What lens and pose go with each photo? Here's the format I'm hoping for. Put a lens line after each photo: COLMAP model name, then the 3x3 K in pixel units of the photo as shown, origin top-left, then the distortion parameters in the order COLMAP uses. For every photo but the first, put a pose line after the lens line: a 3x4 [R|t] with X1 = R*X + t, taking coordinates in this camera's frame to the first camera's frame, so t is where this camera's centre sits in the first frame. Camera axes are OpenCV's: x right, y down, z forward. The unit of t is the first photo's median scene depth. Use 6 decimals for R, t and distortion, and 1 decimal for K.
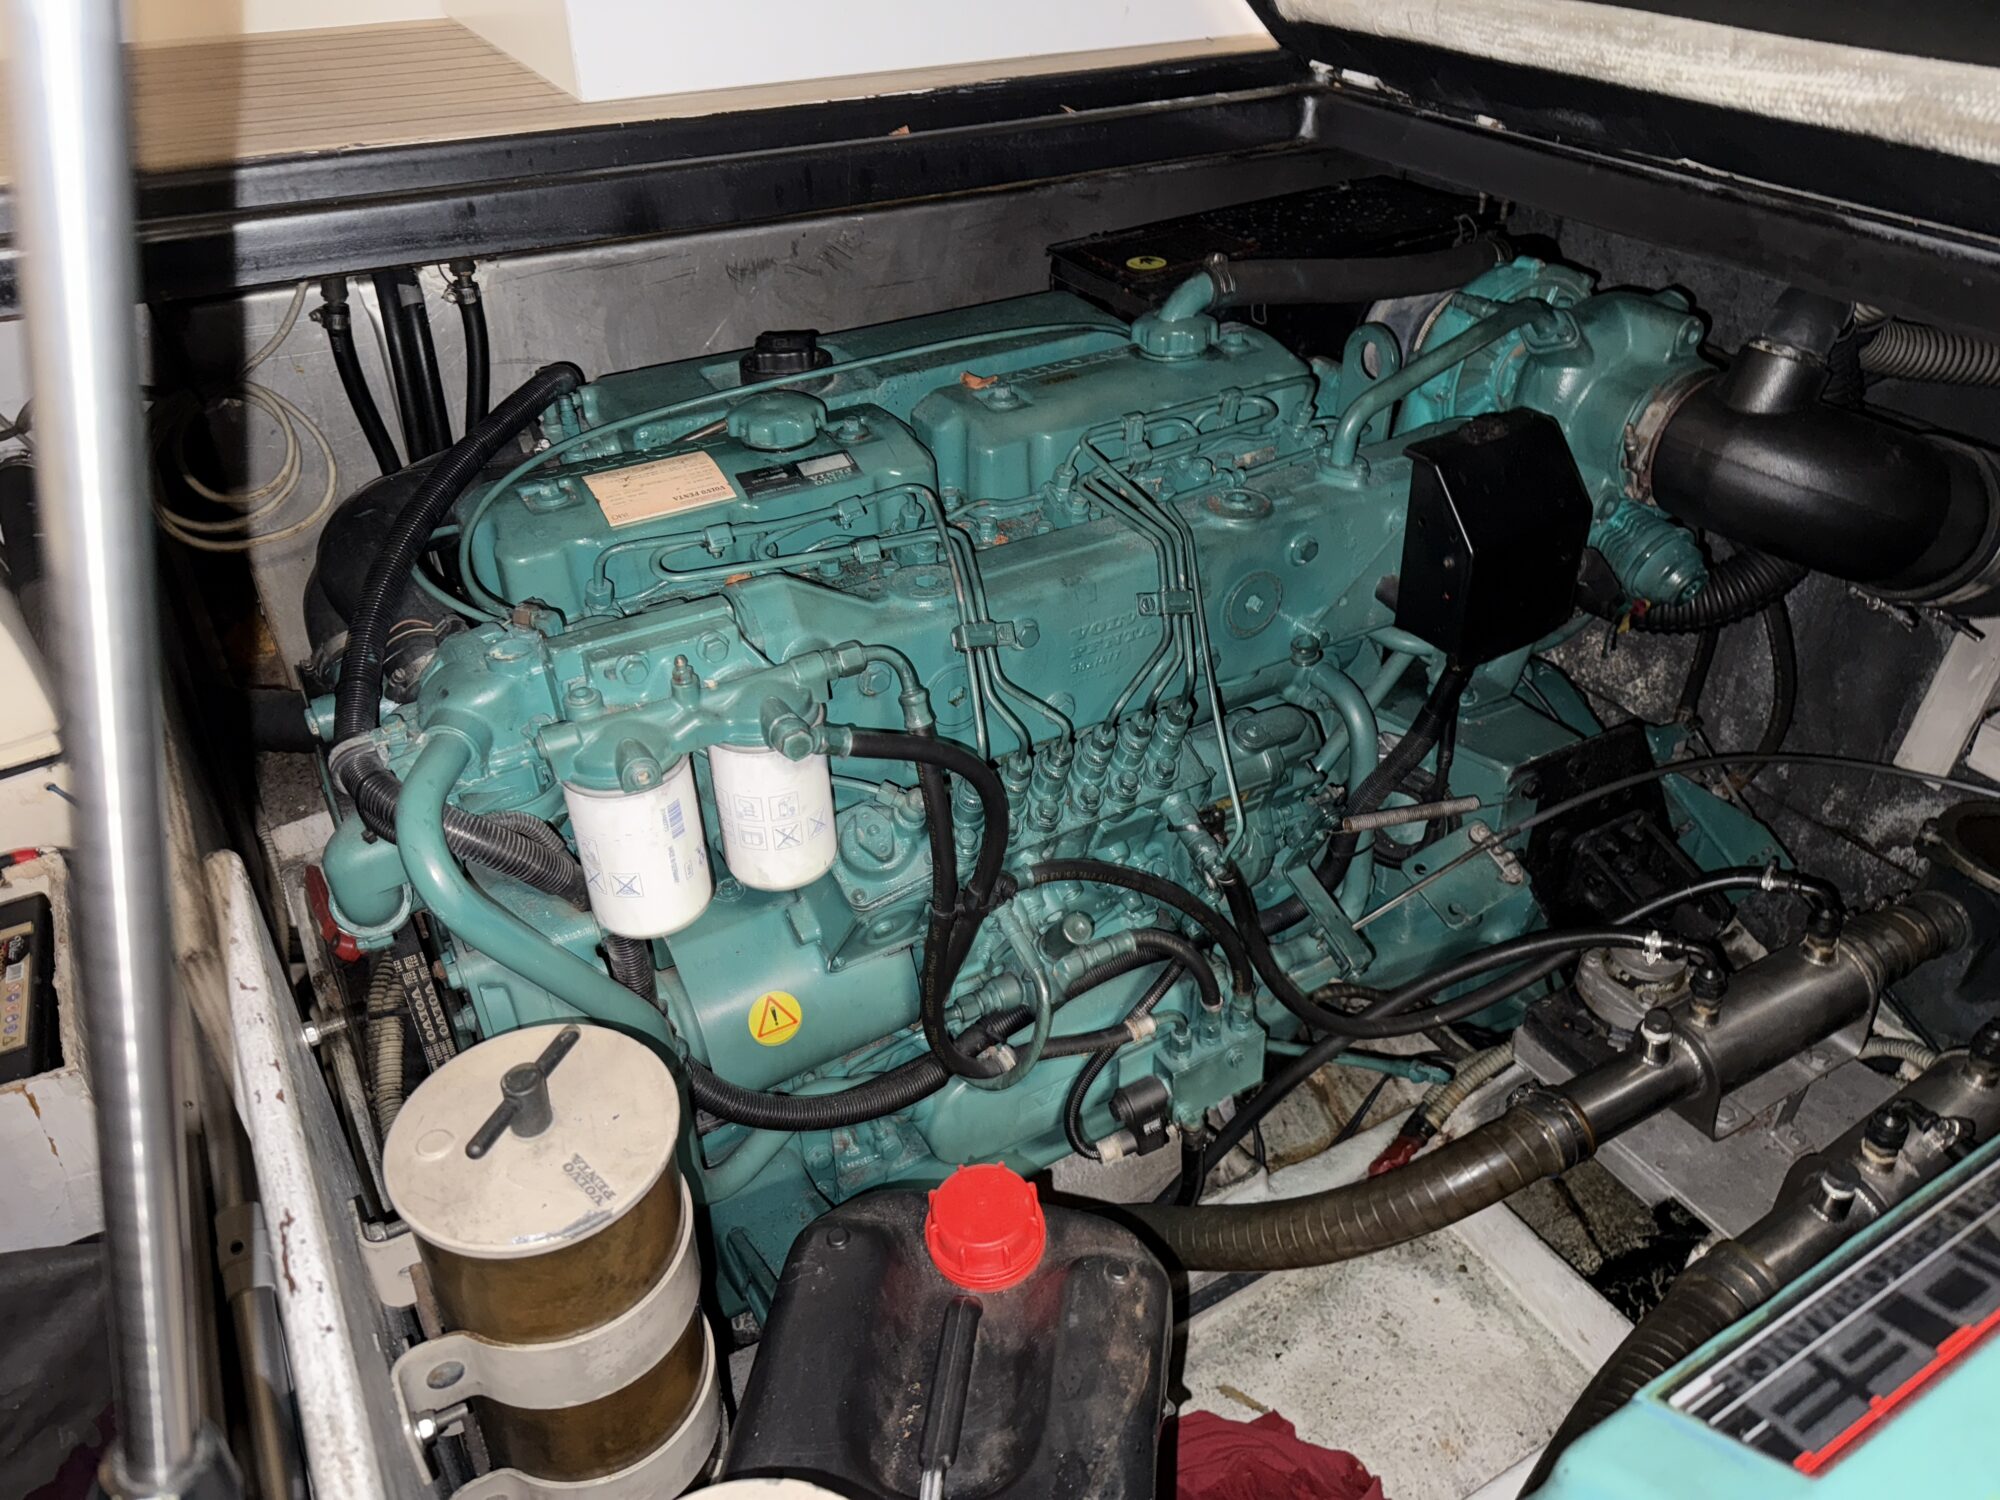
lens RADIAL K [[1388.1, 0, 1000.0], [0, 1388.1, 750.0], [0, 0, 1]] dist [0.089249, -0.125621]
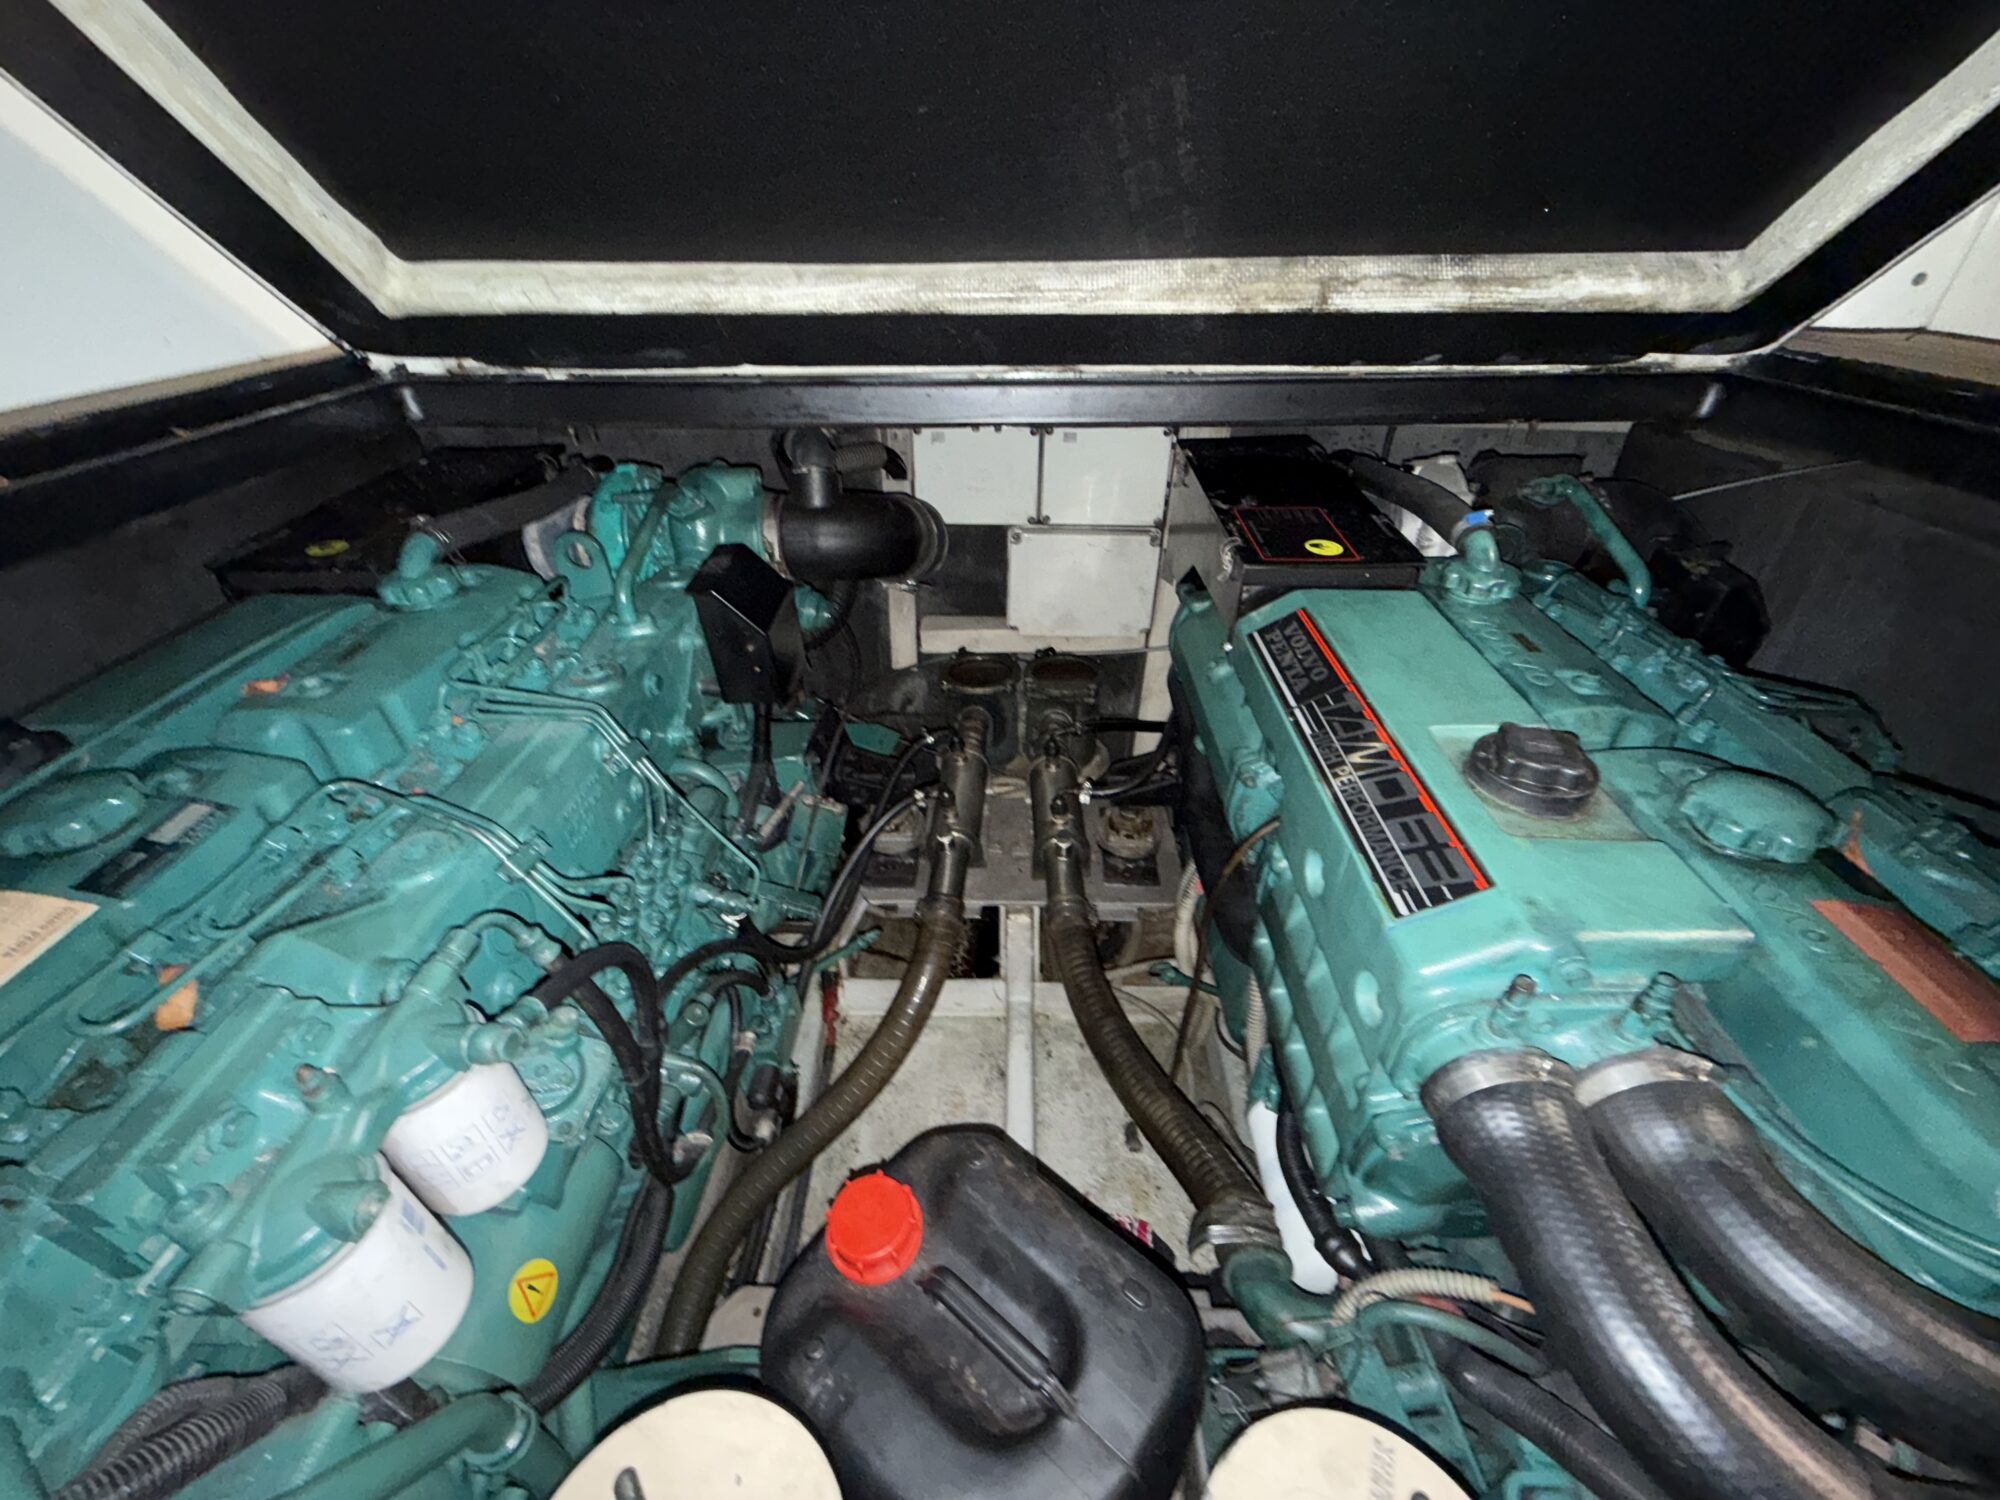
lens RADIAL K [[782.3, 0, 1000.0], [0, 782.3, 750.0], [0, 0, 1]] dist [-0.000556, 0.000155]
pose [[0.518722, -0.485268, 0.703877, -0.187069], [0.493206, 0.842345, 0.217263, -0.092511], [-0.698338, 0.234458, 0.676280, 0.270697]]
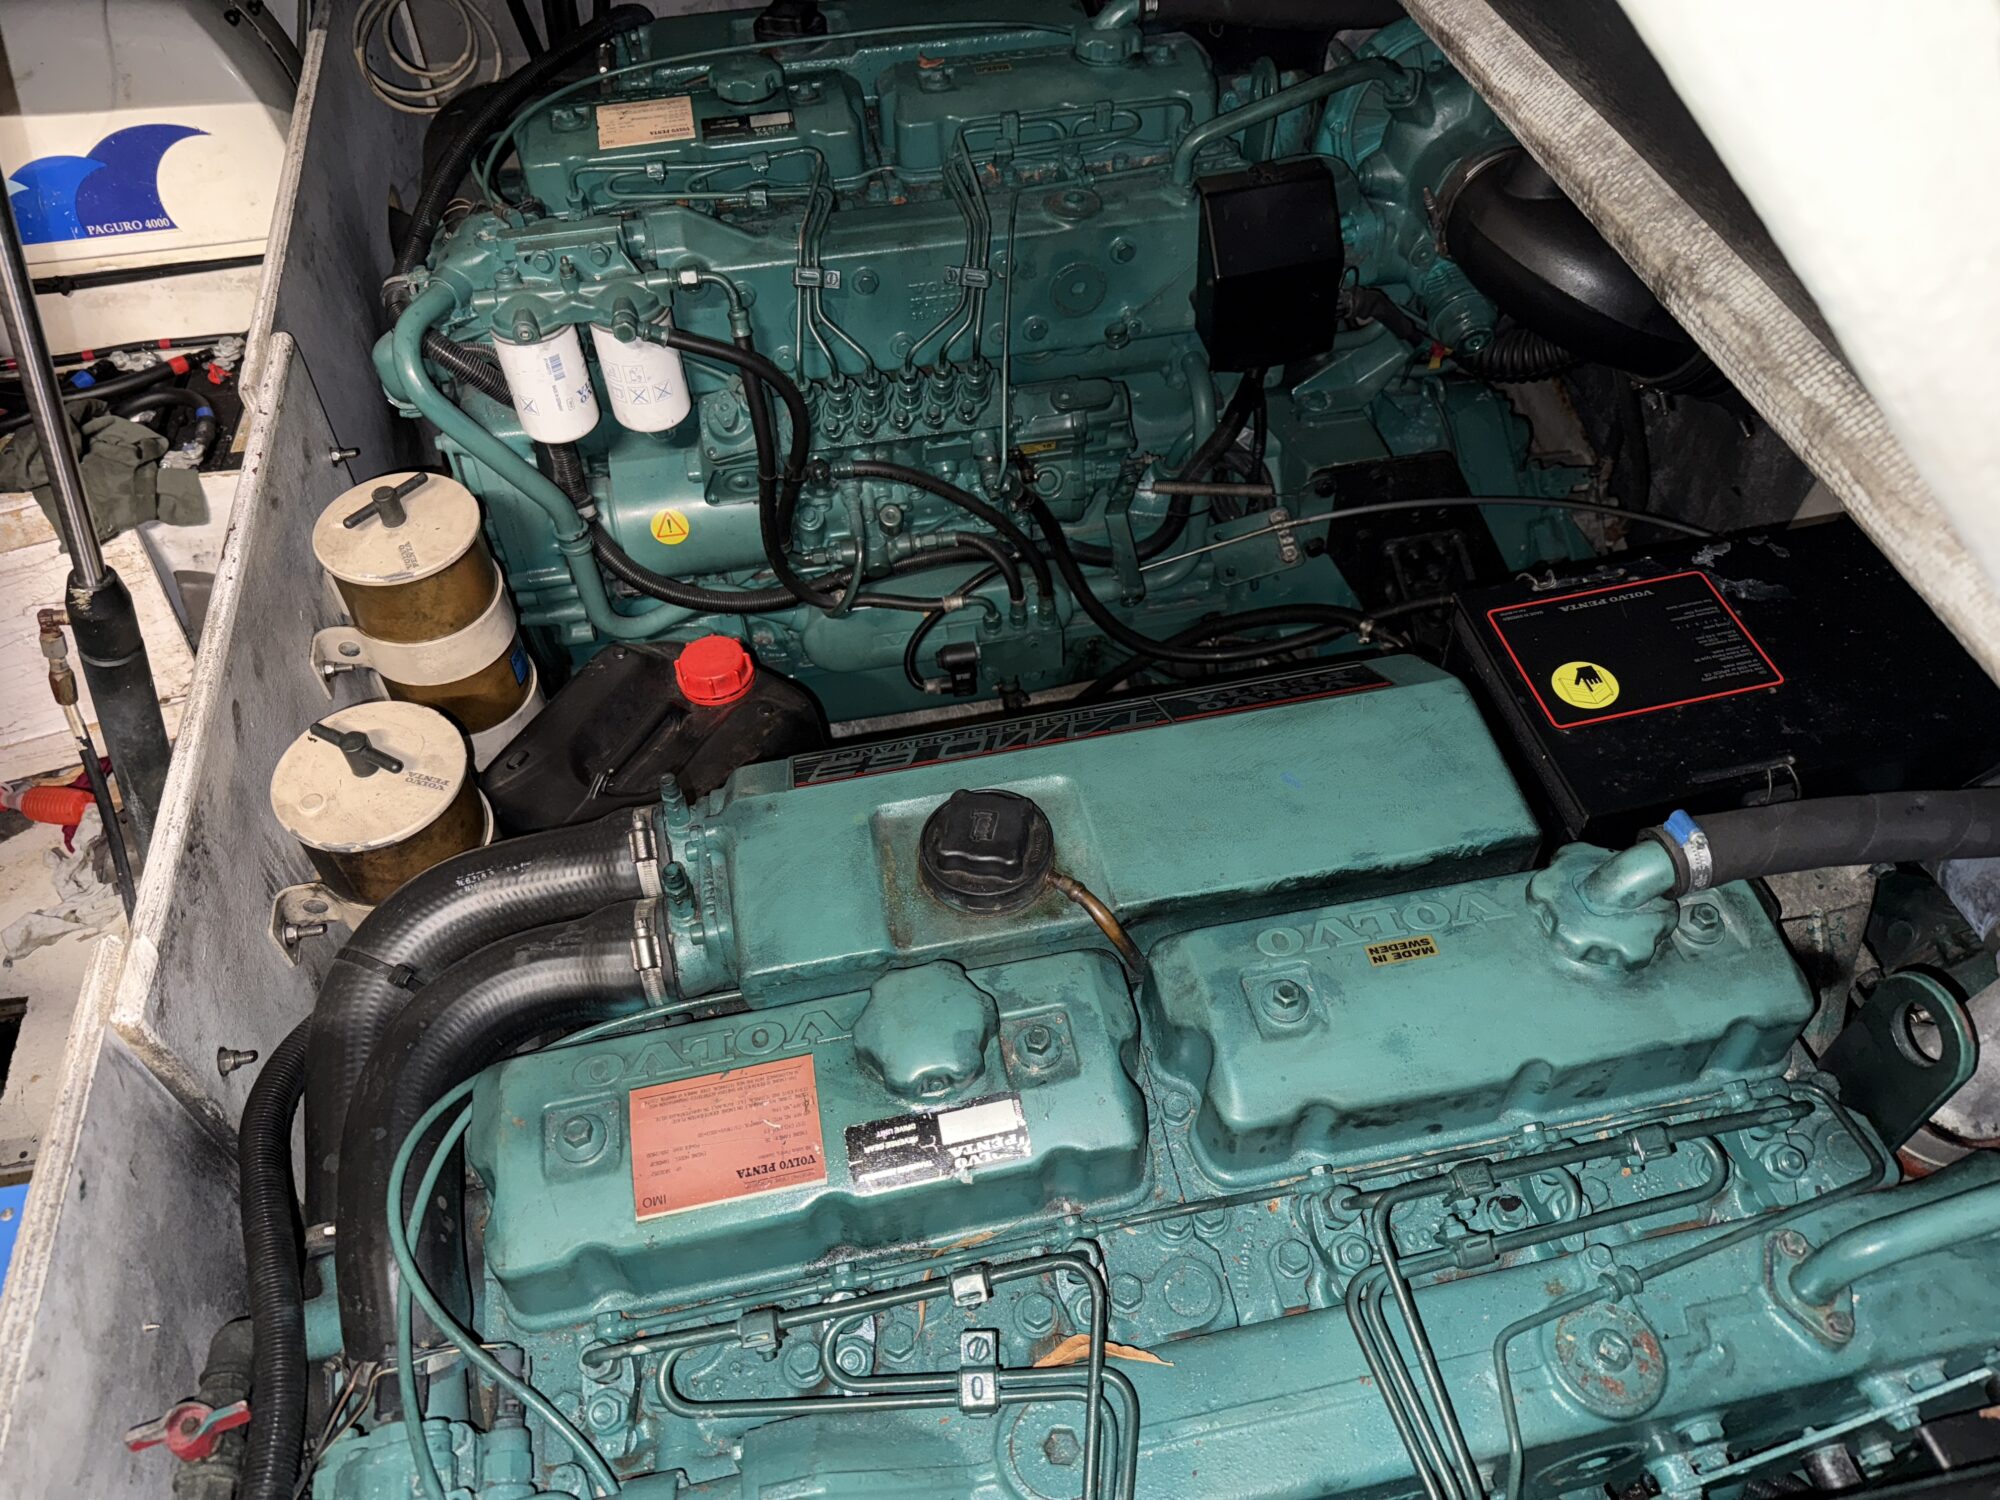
lens RADIAL K [[1410.8, 0, 1000.0], [0, 1410.8, 750.0], [0, 0, 1]] dist [0.005647, -0.035396]
pose [[0.946902, 0.245177, -0.208000, 0.500205], [-0.181547, 0.941641, 0.283467, -0.062824], [0.265361, -0.230654, 0.936153, -0.315028]]
